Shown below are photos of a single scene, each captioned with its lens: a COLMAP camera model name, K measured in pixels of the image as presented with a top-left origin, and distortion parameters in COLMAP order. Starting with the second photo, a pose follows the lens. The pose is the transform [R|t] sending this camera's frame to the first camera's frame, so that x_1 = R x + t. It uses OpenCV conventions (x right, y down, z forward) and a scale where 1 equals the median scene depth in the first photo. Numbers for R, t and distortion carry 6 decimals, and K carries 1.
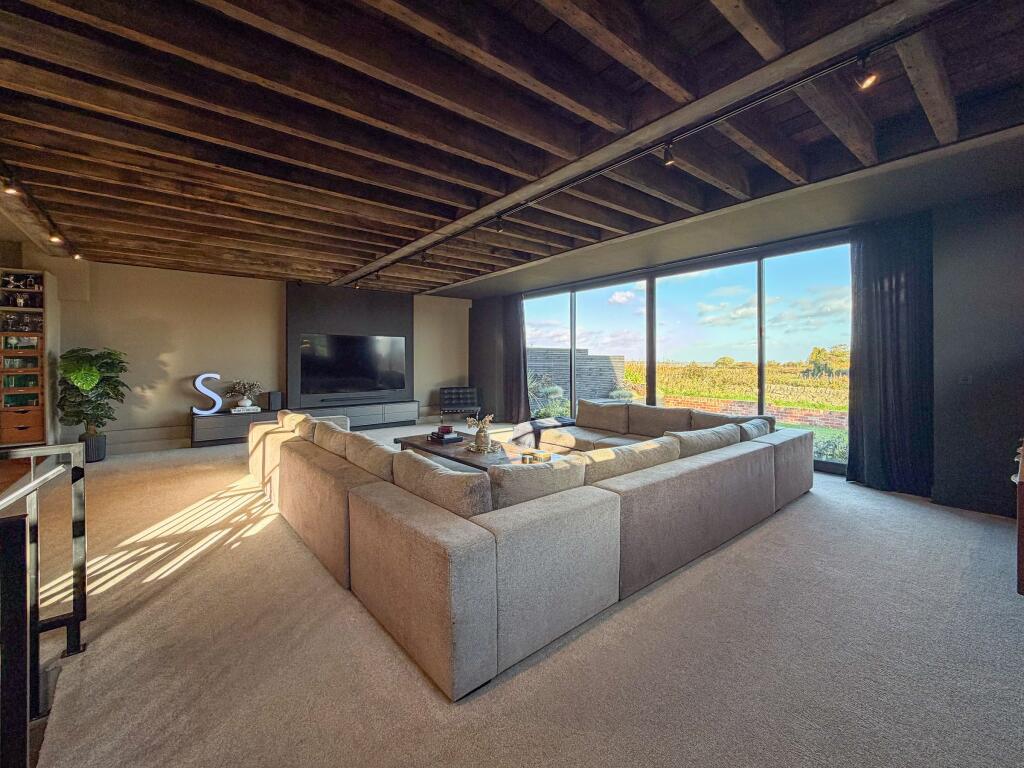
lens RADIAL K [[417.0, 0, 488.7], [0, 417.0, 382.0], [0, 0, 1]] dist [0.001027, 0.000104]
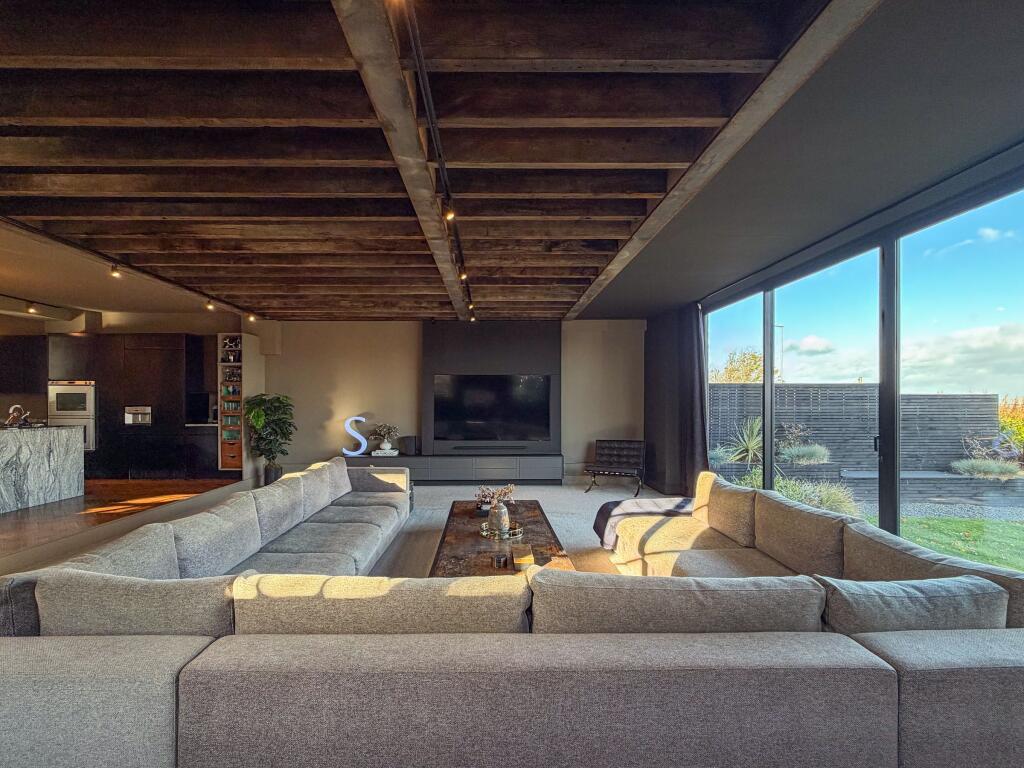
lens RADIAL K [[475.4, 0, 508.9], [0, 475.4, 414.0], [0, 0, 1]] dist [-0.000254, 0.000176]
pose [[0.803271, 0.014363, -0.595441, 0.337217], [-0.030191, 0.999406, -0.016622, -0.017028], [0.594848, 0.031329, 0.803227, 0.261447]]
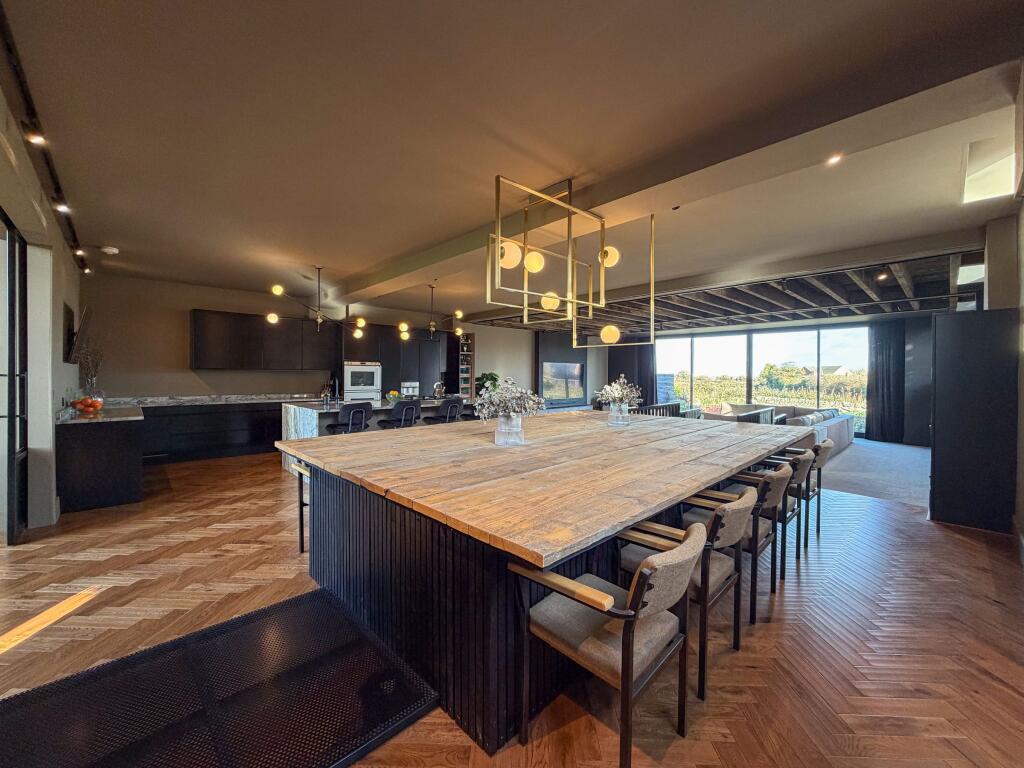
lens RADIAL K [[411.5, 0, 512.0], [0, 411.5, 384.0], [0, 0, 1]] dist [-0.000894, -0.000089]
pose [[0.995942, 0.008437, 0.089602, -0.829440], [-0.006297, 0.999689, -0.024137, 0.008104], [-0.089778, 0.023475, 0.995685, -0.681418]]
